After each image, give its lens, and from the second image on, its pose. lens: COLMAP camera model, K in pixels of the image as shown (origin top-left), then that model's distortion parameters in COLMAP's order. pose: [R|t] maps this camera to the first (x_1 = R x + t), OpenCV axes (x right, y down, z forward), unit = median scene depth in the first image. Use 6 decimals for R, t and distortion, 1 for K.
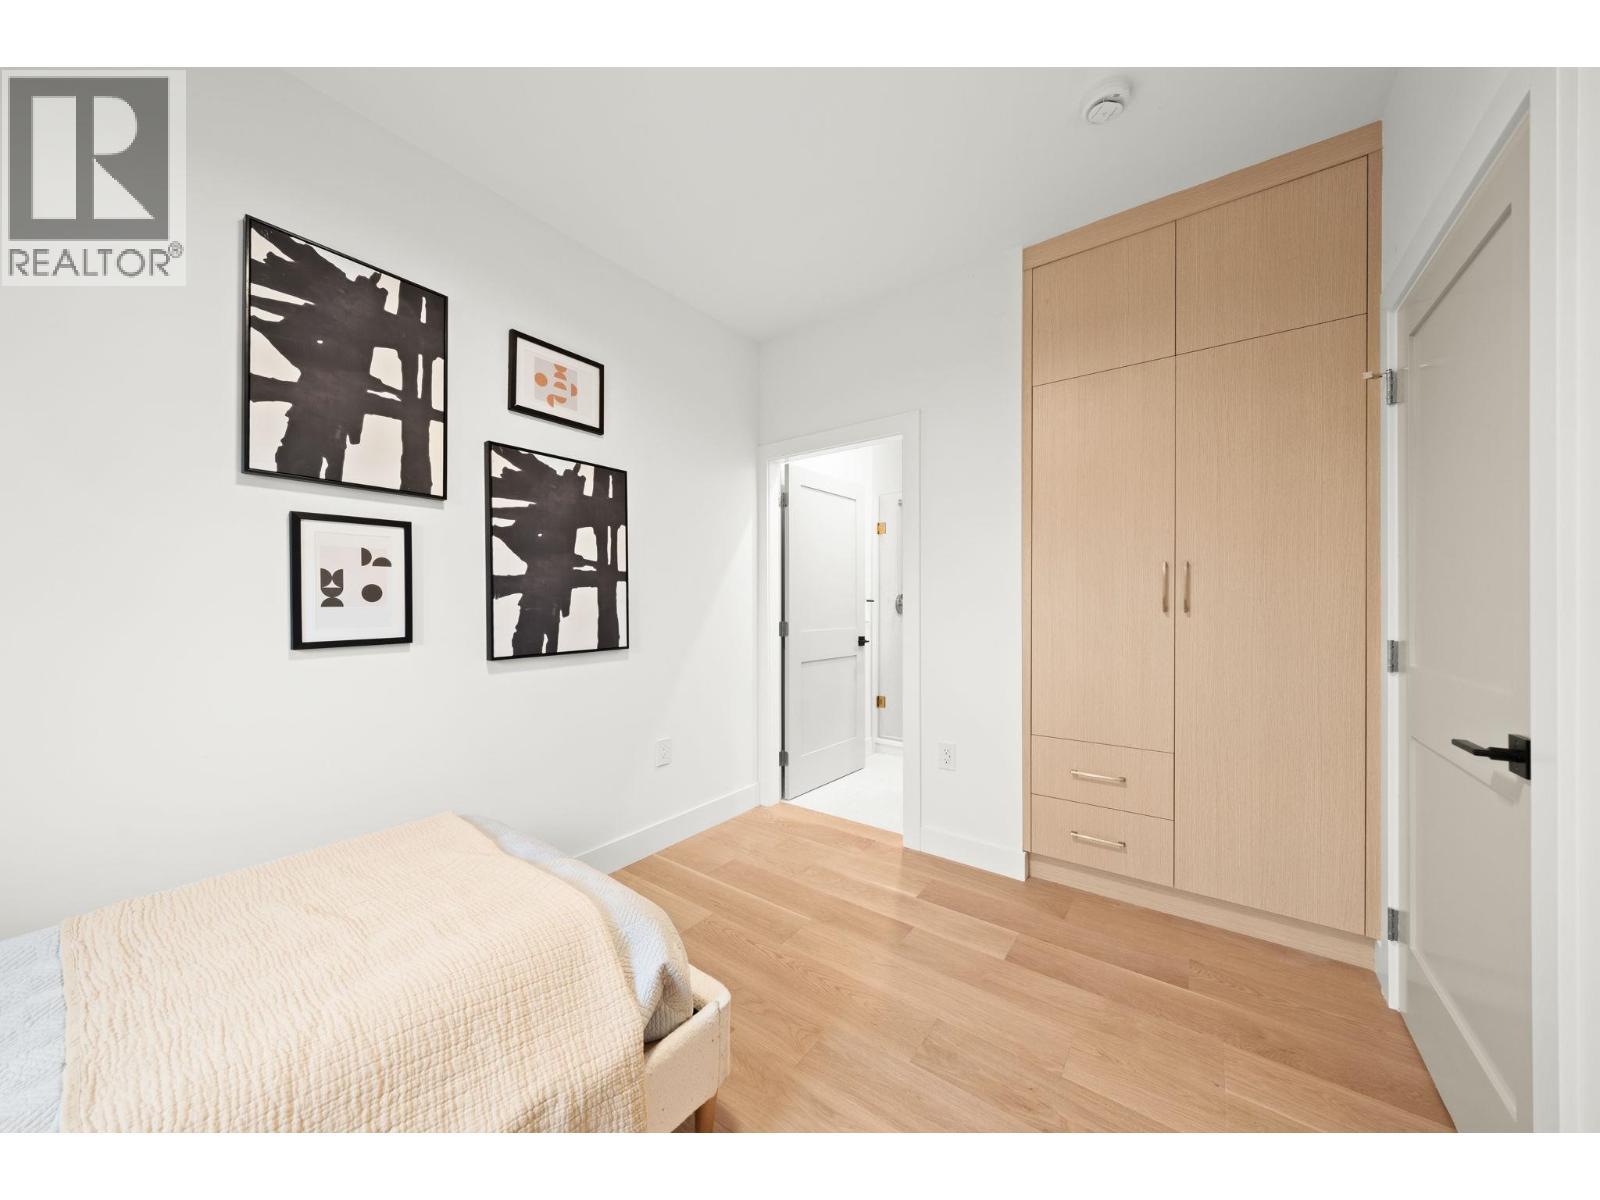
lens RADIAL K [[562.6, 0, 793.7], [0, 562.6, 604.0], [0, 0, 1]] dist [-0.002361, 0.000052]
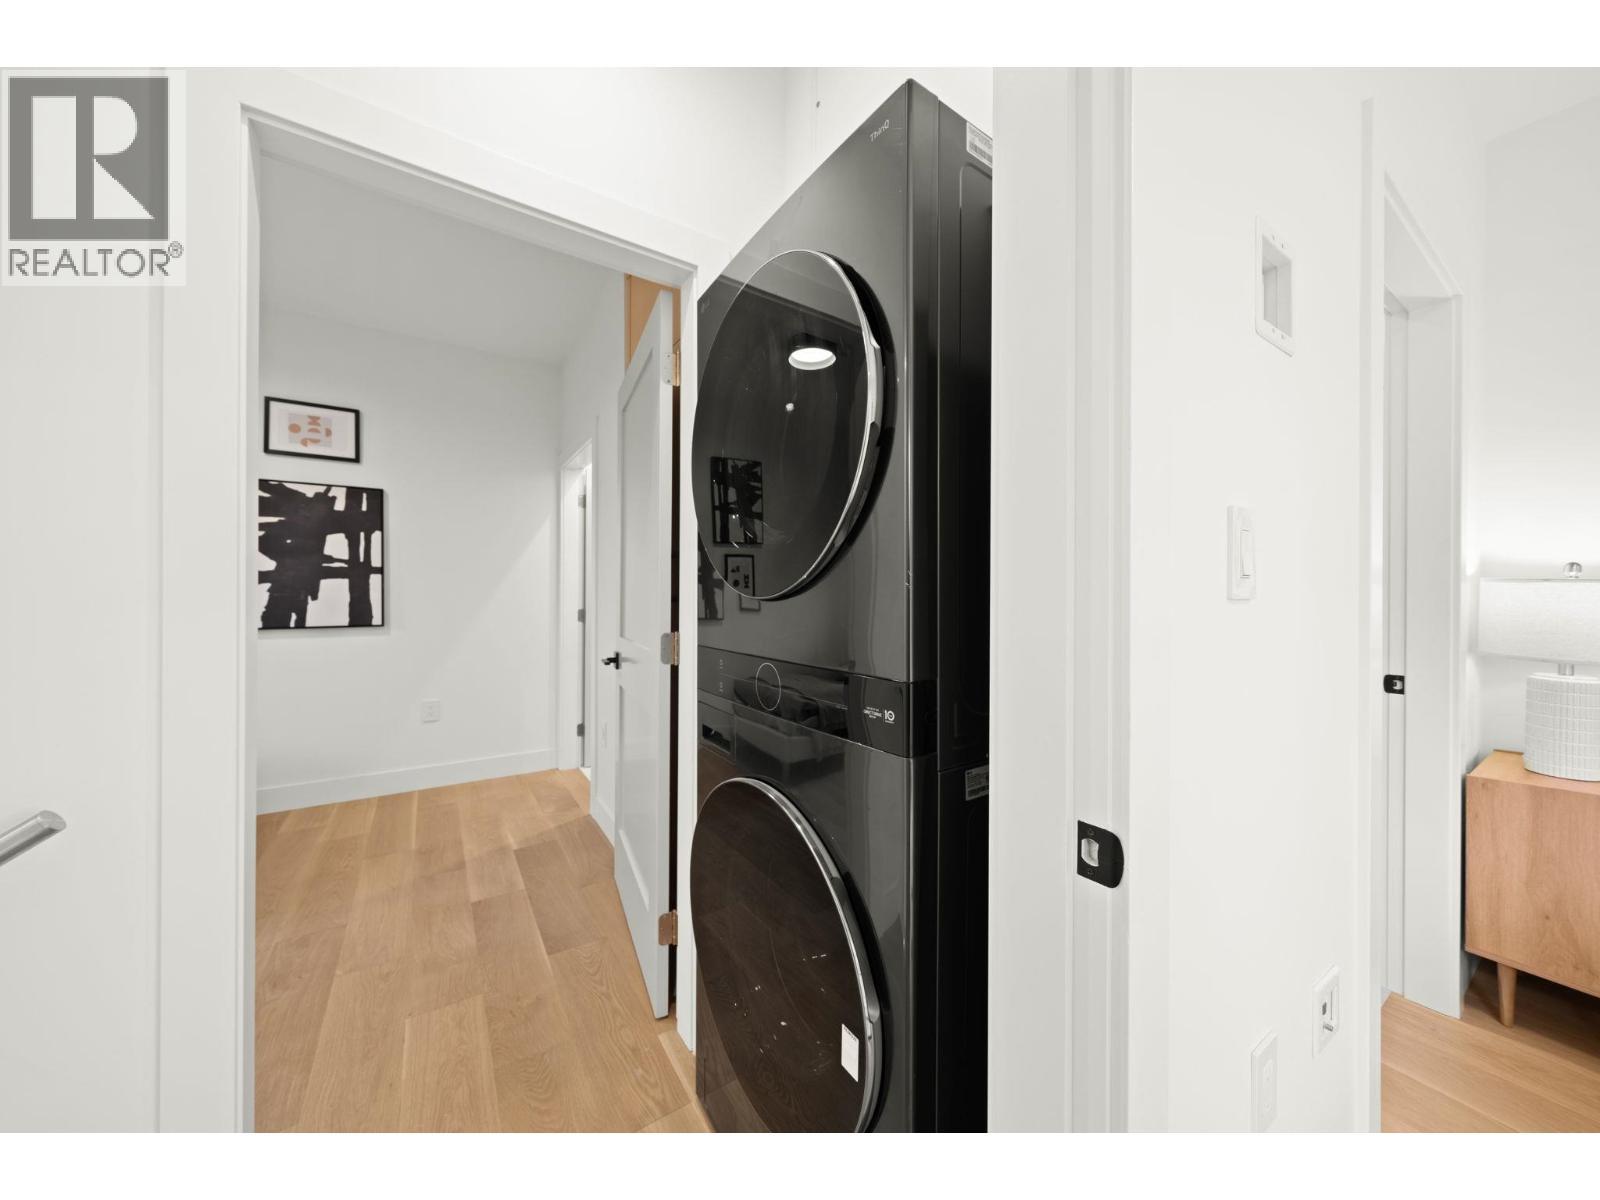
lens RADIAL K [[562.6, 0, 793.0], [0, 562.6, 595.4], [0, 0, 1]] dist [-0.002361, 0.000052]
pose [[0.940342, 0.007958, -0.340137, 1.114465], [-0.008791, 0.999961, -0.000910, 0.001031], [0.340117, 0.003846, 0.940375, 0.115845]]
